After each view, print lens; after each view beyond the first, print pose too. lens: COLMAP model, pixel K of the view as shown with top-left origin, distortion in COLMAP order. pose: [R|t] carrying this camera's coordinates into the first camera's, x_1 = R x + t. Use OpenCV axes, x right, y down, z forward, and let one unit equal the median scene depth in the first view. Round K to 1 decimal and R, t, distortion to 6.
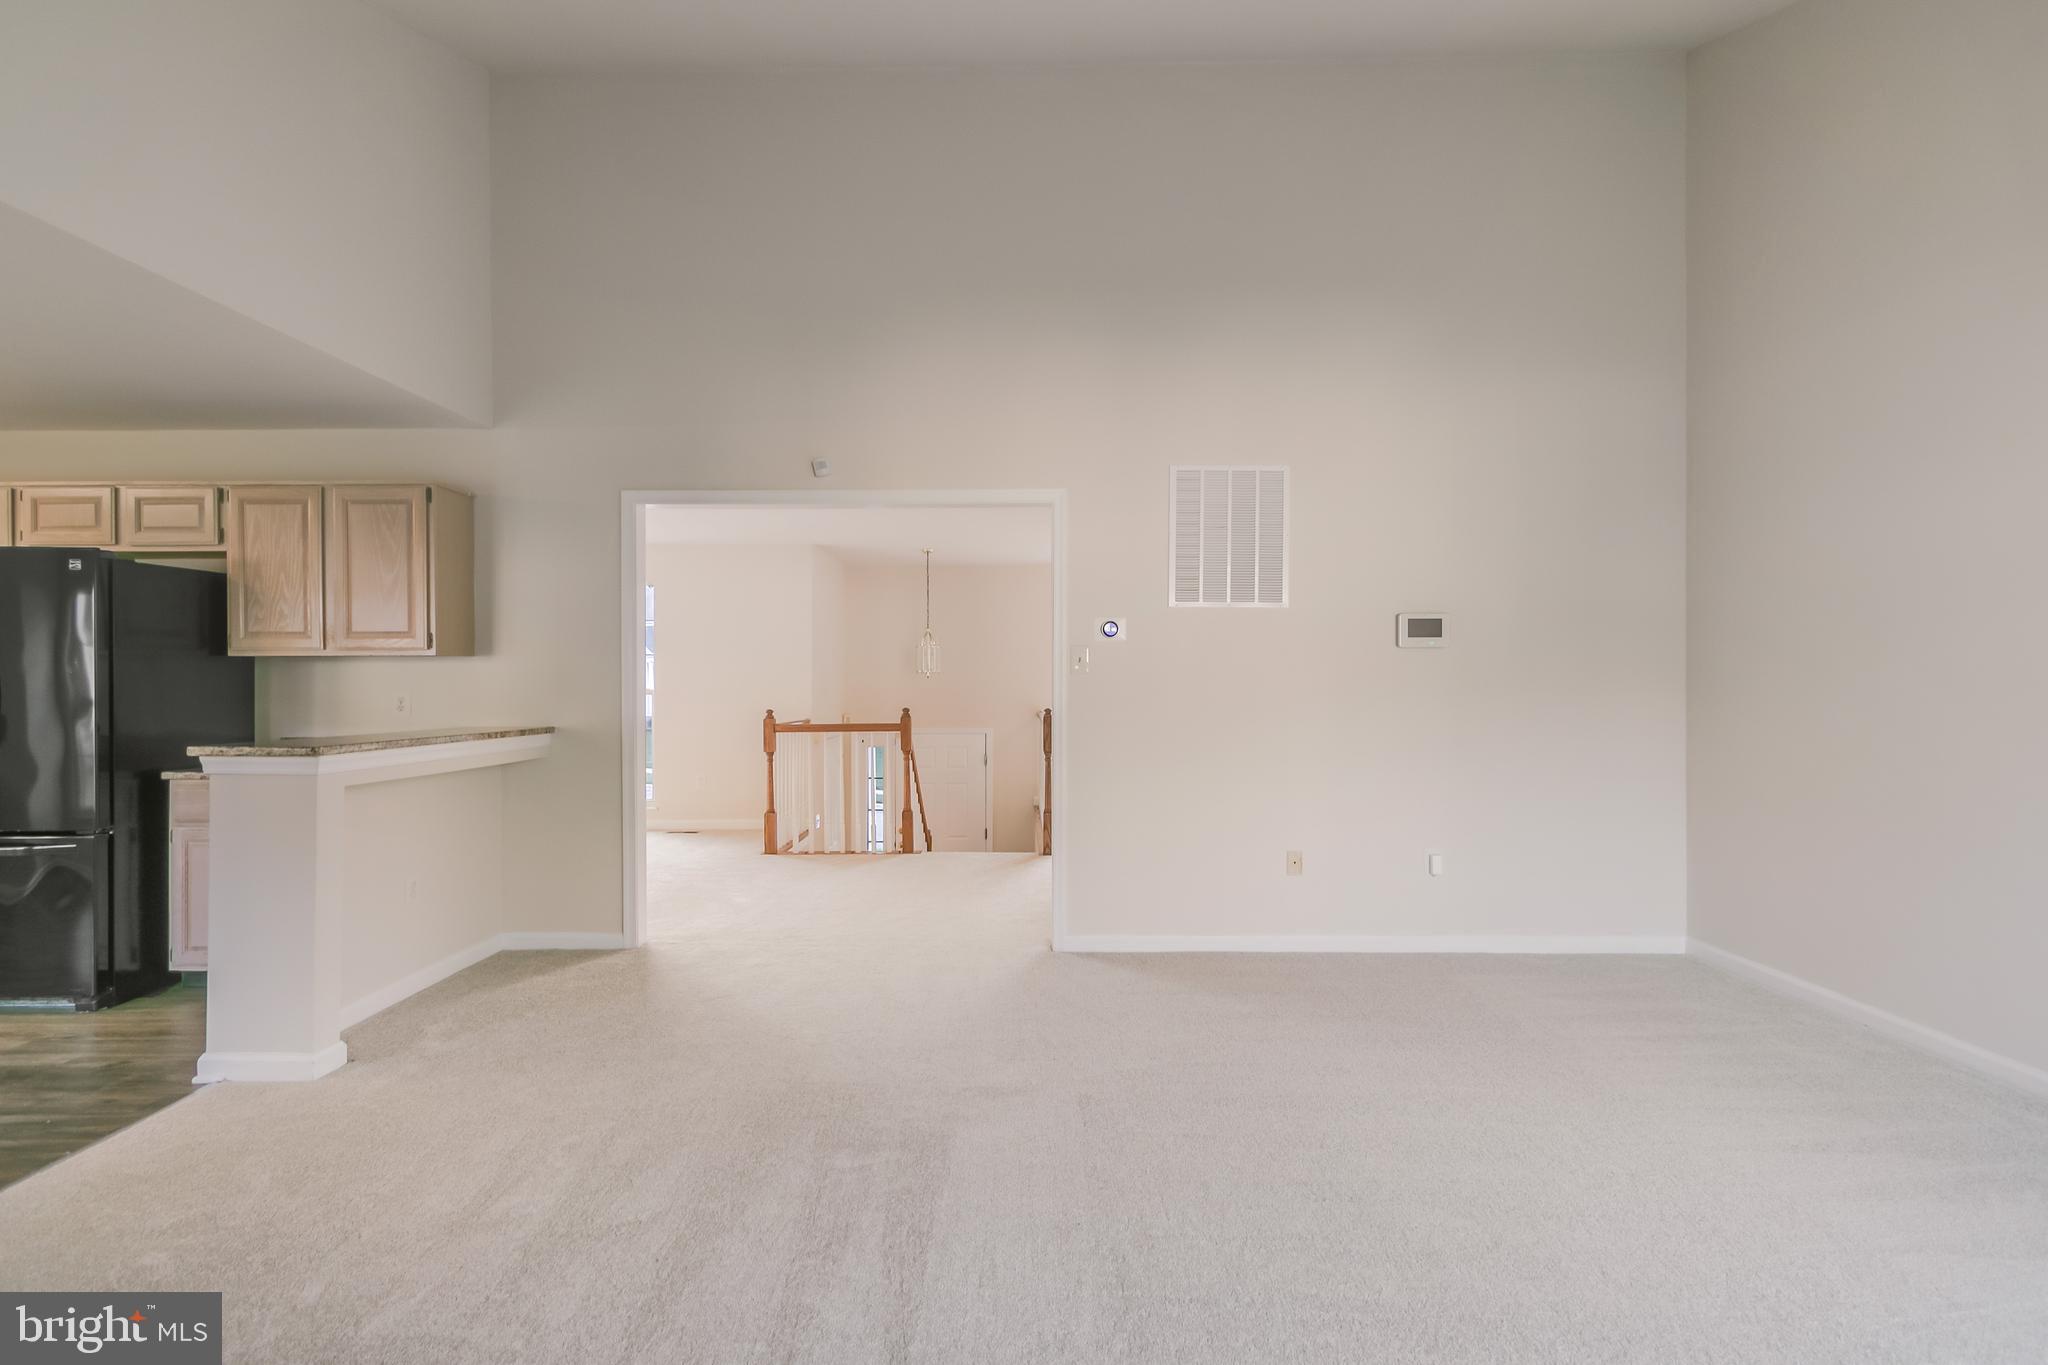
lens RADIAL K [[956.5, 0, 1009.7], [0, 956.5, 678.8], [0, 0, 1]] dist [0.001867, -0.001119]
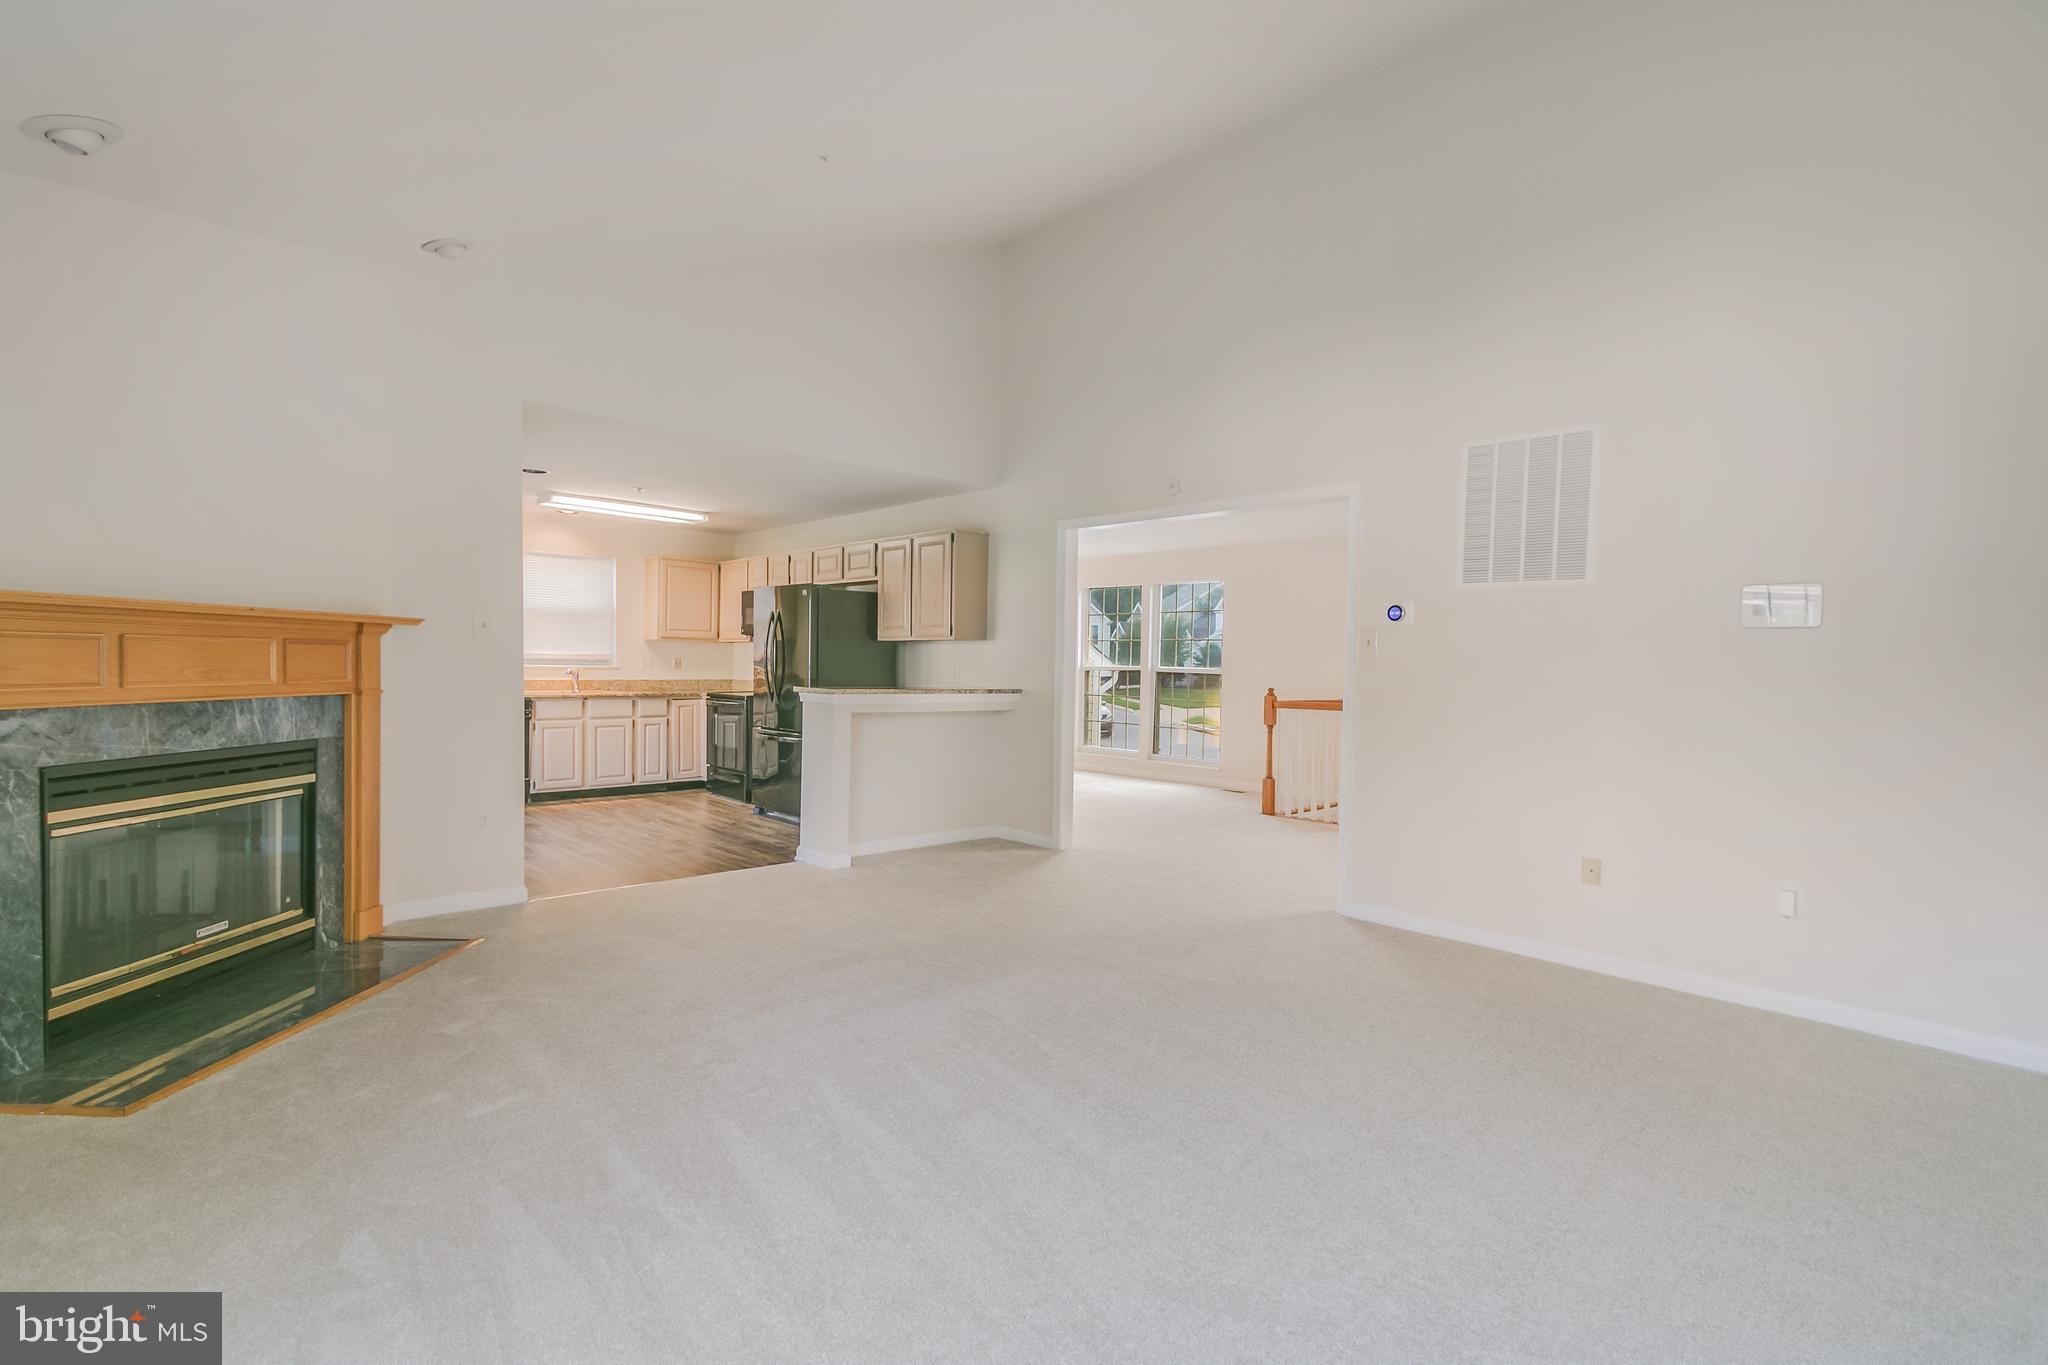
lens RADIAL K [[947.8, 0, 1006.2], [0, 947.8, 689.2], [0, 0, 1]] dist [0.001593, -0.001048]
pose [[0.685318, 0.036146, -0.727347, 0.566737], [-0.016858, 0.999287, 0.033777, 0.002280], [0.728049, -0.010886, 0.685439, -0.001721]]
